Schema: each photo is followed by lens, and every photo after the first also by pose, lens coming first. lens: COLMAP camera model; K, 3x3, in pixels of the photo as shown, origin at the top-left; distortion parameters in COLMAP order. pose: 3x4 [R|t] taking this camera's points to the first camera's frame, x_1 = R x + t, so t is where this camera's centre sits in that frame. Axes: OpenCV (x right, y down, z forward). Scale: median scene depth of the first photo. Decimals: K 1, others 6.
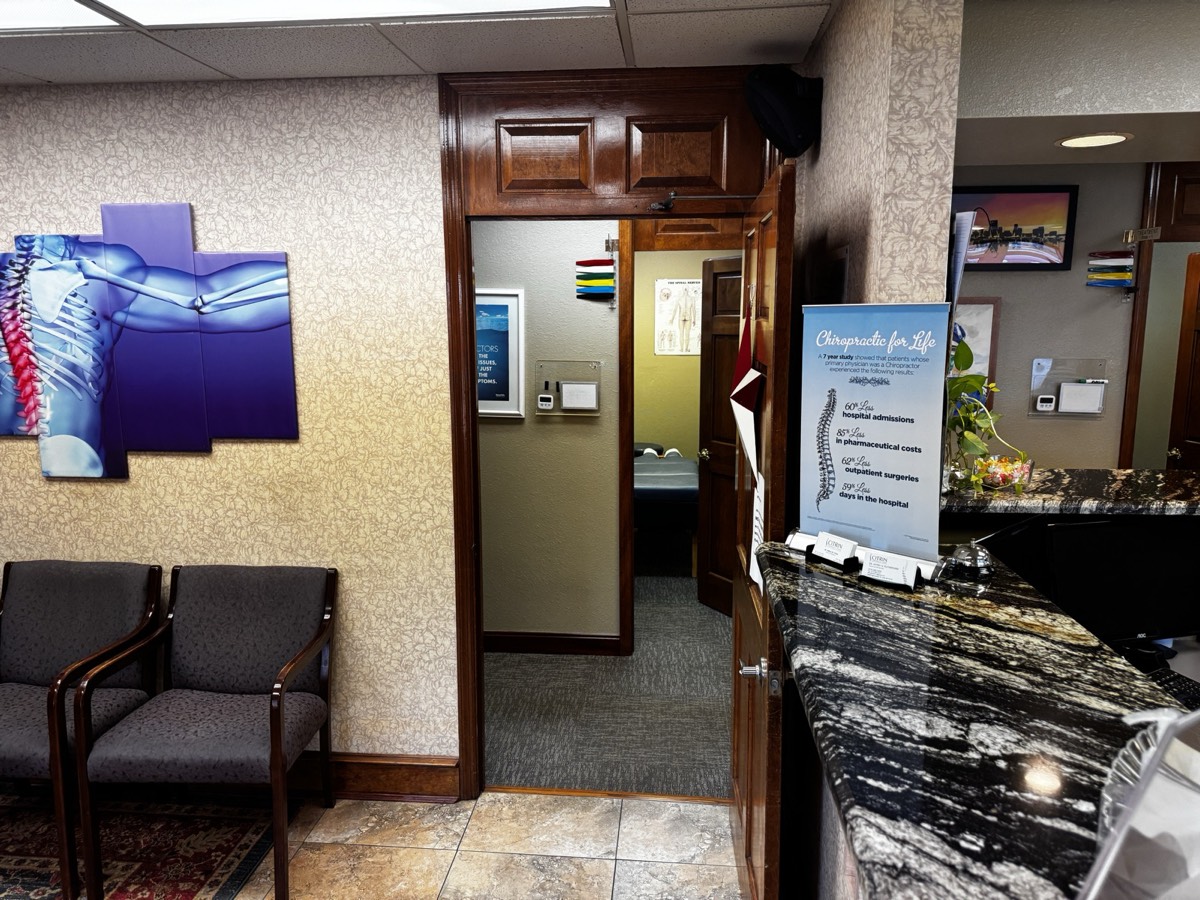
lens RADIAL K [[850.0, 0, 601.2], [0, 850.0, 448.7], [0, 0, 1]] dist [0.060021, -0.044490]
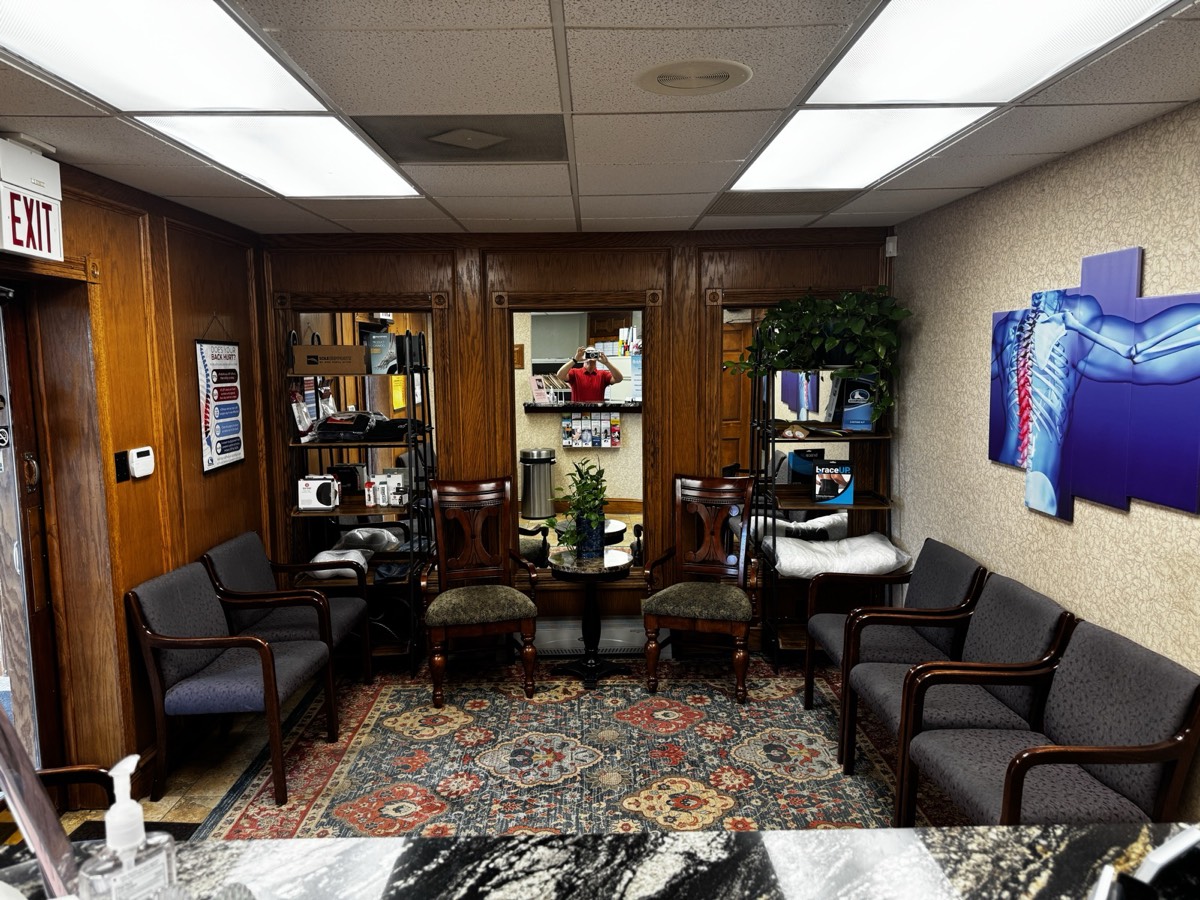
lens RADIAL K [[850.0, 0, 599.1], [0, 850.0, 452.5], [0, 0, 1]] dist [0.060021, -0.044490]
pose [[0.116382, 0.118575, -0.986101, 0.401053], [-0.147680, 0.983877, 0.100878, -0.070011], [0.982164, 0.133887, 0.132017, 0.315396]]
